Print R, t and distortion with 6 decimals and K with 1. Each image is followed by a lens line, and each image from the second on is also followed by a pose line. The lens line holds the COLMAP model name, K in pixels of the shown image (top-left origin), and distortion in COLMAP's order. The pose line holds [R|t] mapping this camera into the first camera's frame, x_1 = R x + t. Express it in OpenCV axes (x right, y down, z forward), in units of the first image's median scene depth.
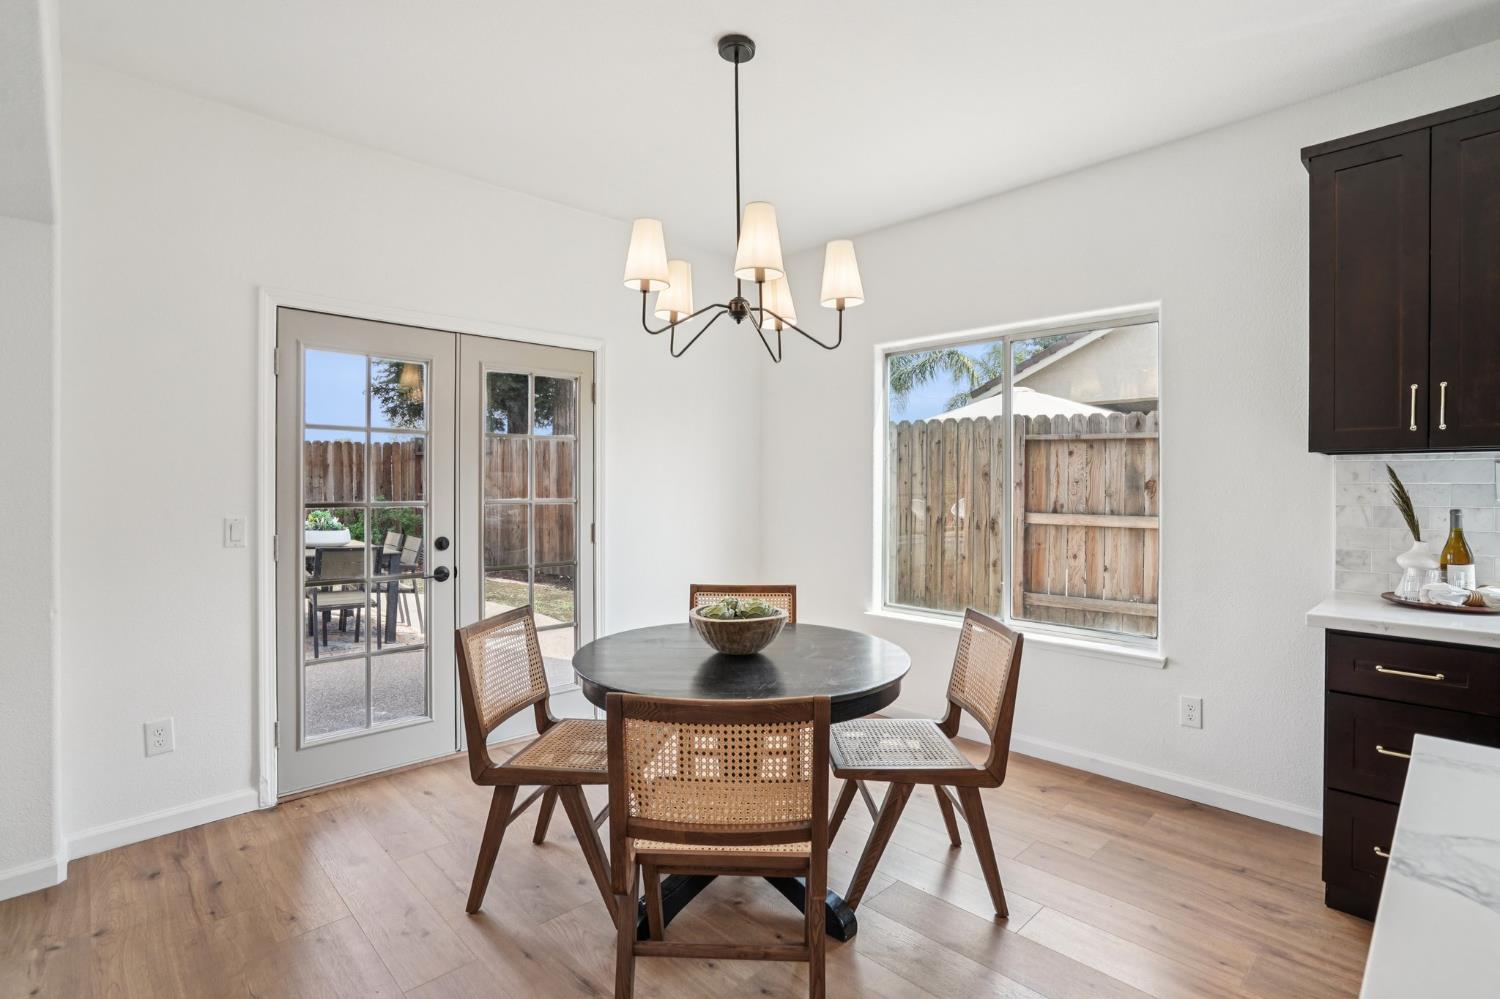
lens RADIAL K [[716.4, 0, 765.4], [0, 716.4, 484.5], [0, 0, 1]] dist [-0.040451, 0.012927]
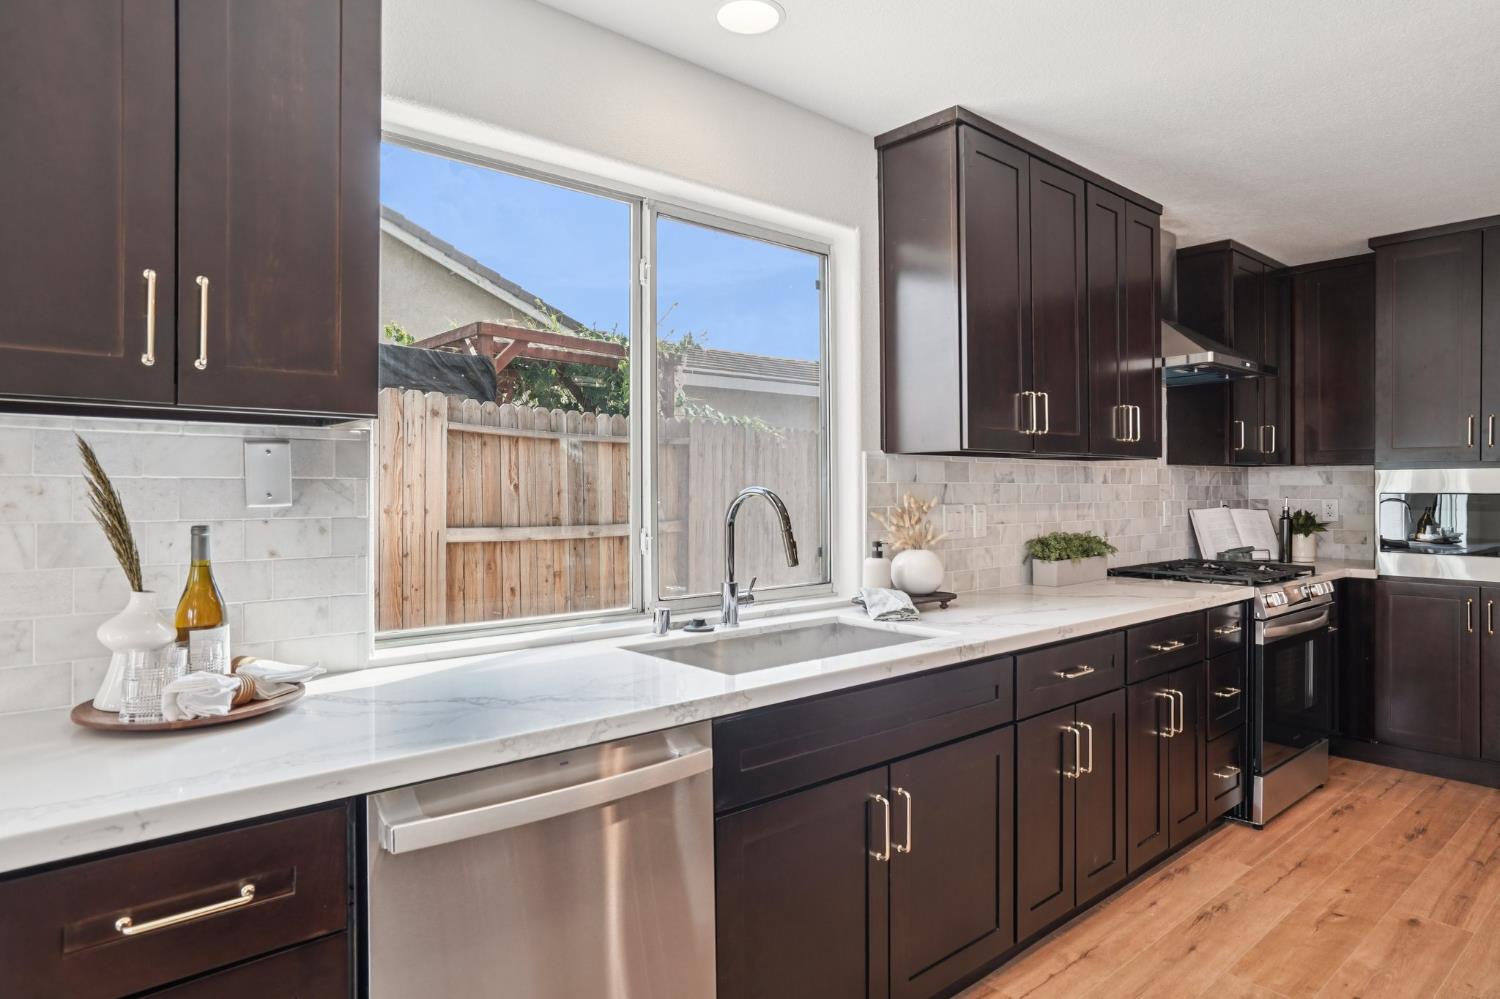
lens RADIAL K [[875.1, 0, 745.0], [0, 875.1, 486.8], [0, 0, 1]] dist [-0.023823, 0.016941]
pose [[0.075397, -0.003250, 0.997148, 0.329447], [-0.002034, 0.999992, 0.003413, 0.002389], [-0.997152, -0.002286, 0.075390, 0.494351]]
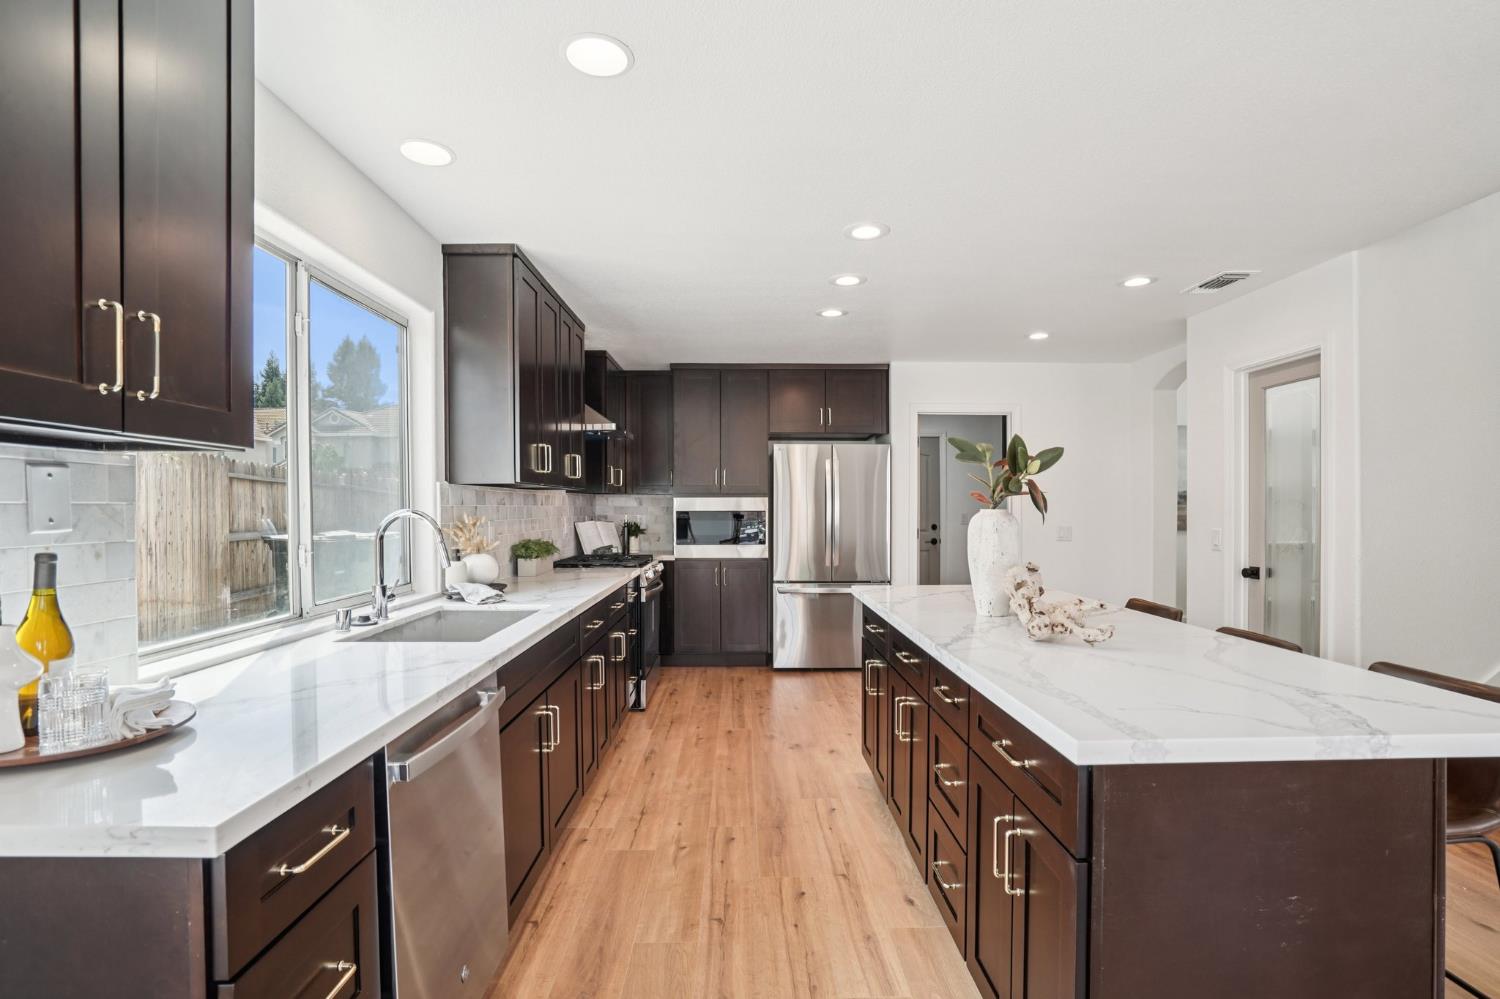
lens RADIAL K [[716.4, 0, 752.7], [0, 716.4, 511.2], [0, 0, 1]] dist [-0.040451, 0.012927]
pose [[-0.719112, -0.008640, 0.694840, 0.234969], [-0.004109, 0.999958, 0.008181, -0.001611], [-0.694882, 0.003028, -0.719118, 0.939420]]
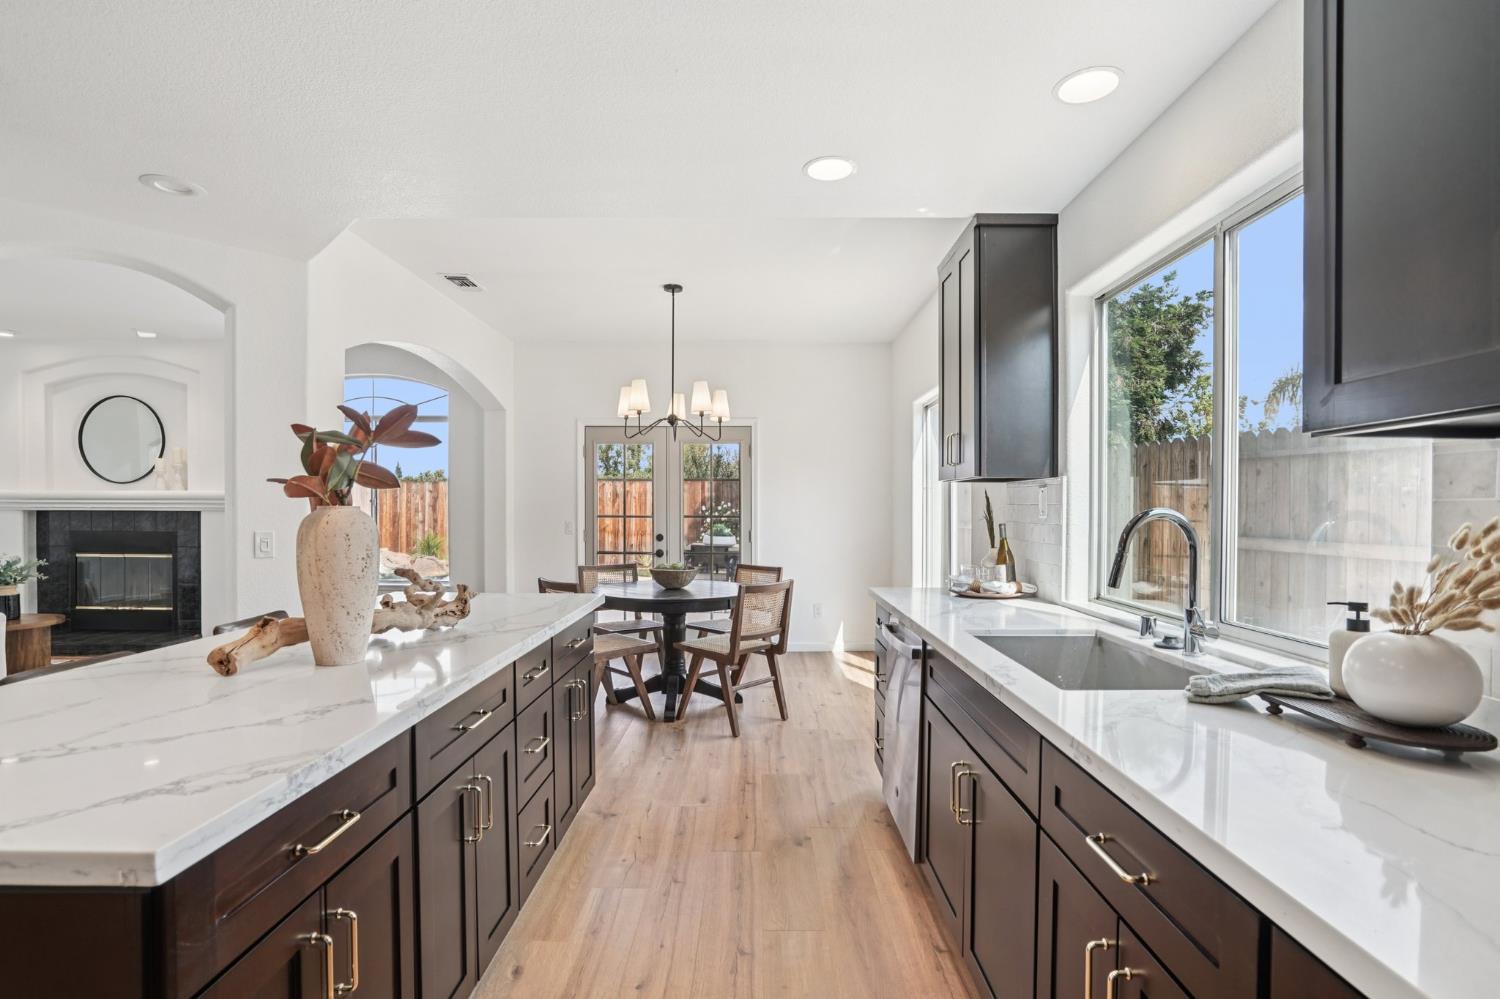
lens RADIAL K [[716.4, 0, 776.5], [0, 716.4, 538.2], [0, 0, 1]] dist [-0.040451, 0.012927]
pose [[0.724155, 0.027018, -0.689108, 1.501407], [0.002509, 0.999122, 0.041810, 0.005370], [0.689633, -0.032006, 0.723452, -0.260184]]
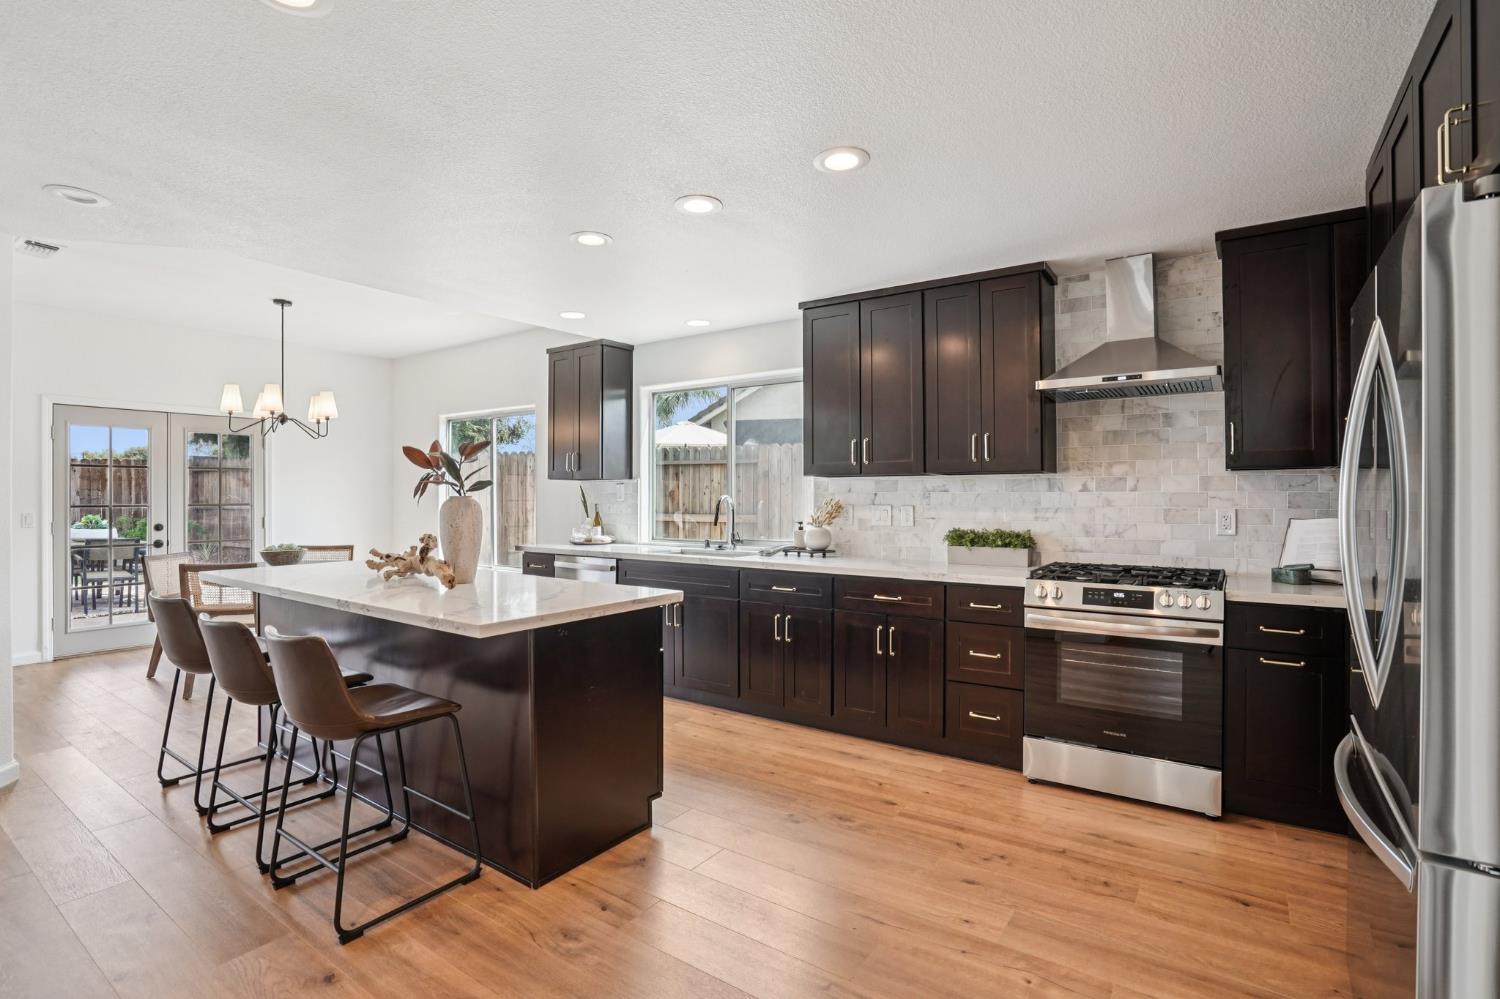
lens RADIAL K [[716.4, 0, 742.4], [0, 716.4, 500.9], [0, 0, 1]] dist [-0.040451, 0.012927]
pose [[0.986049, -0.000491, 0.166456, 0.997099], [-0.000062, 0.999994, 0.003321, 0.015125], [-0.166457, -0.003285, 0.986043, -1.404865]]
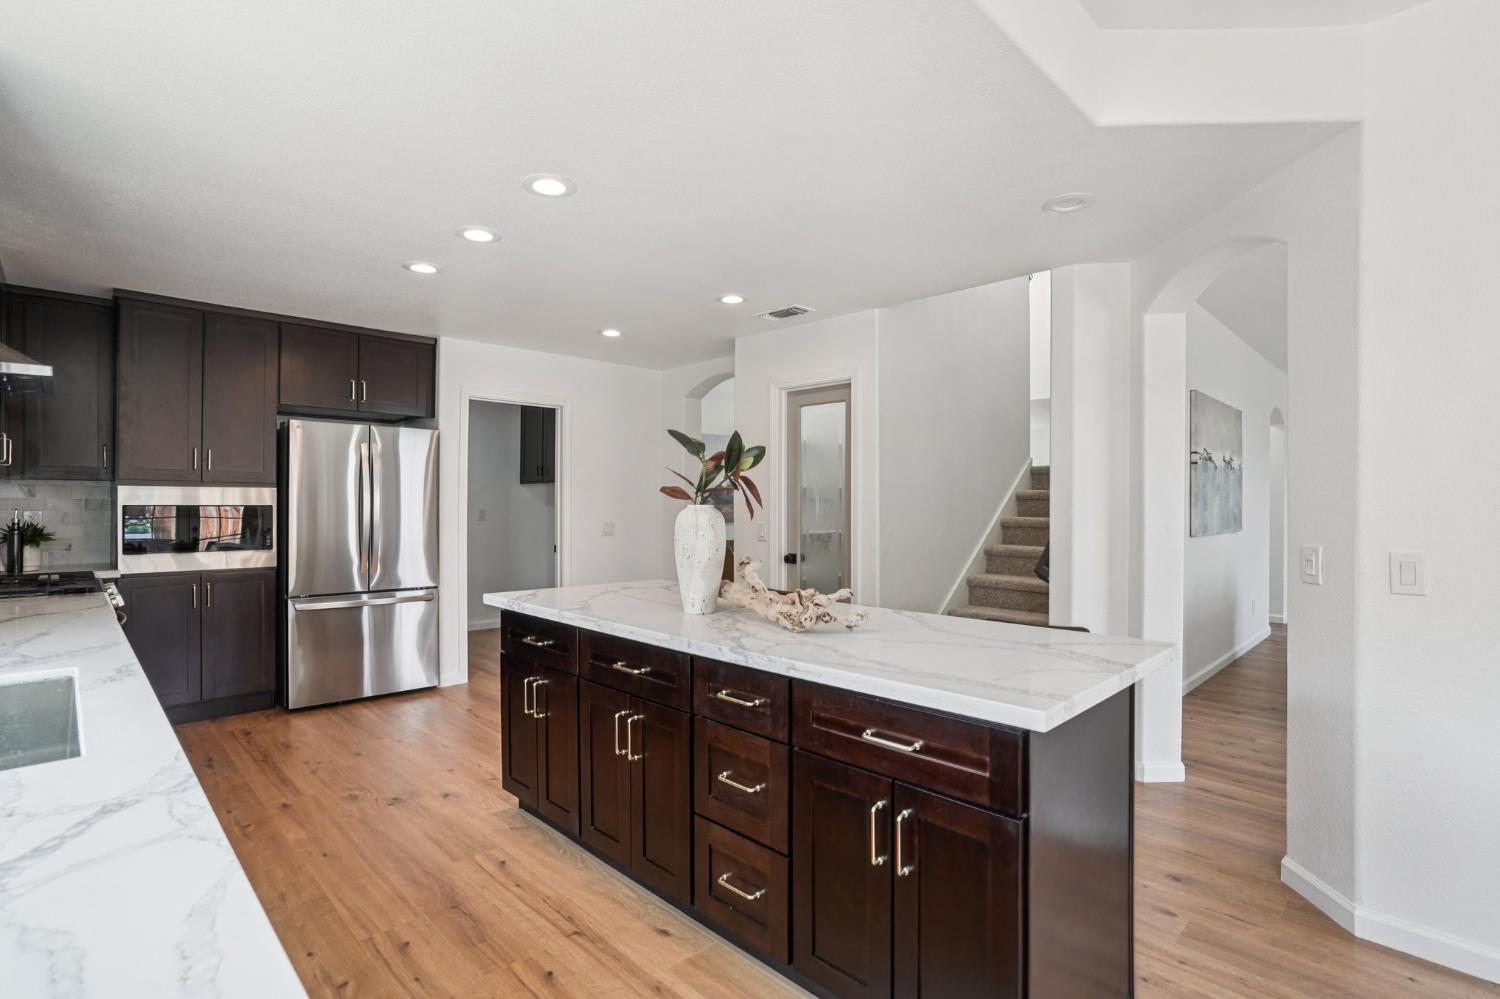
lens RADIAL K [[716.4, 0, 736.7], [0, 716.4, 514.5], [0, 0, 1]] dist [-0.040451, 0.012927]
pose [[-0.999866, -0.009962, 0.013018, 0.648874], [-0.009794, 0.999869, 0.012899, 0.003668], [-0.013145, 0.012770, -0.999832, 0.973932]]
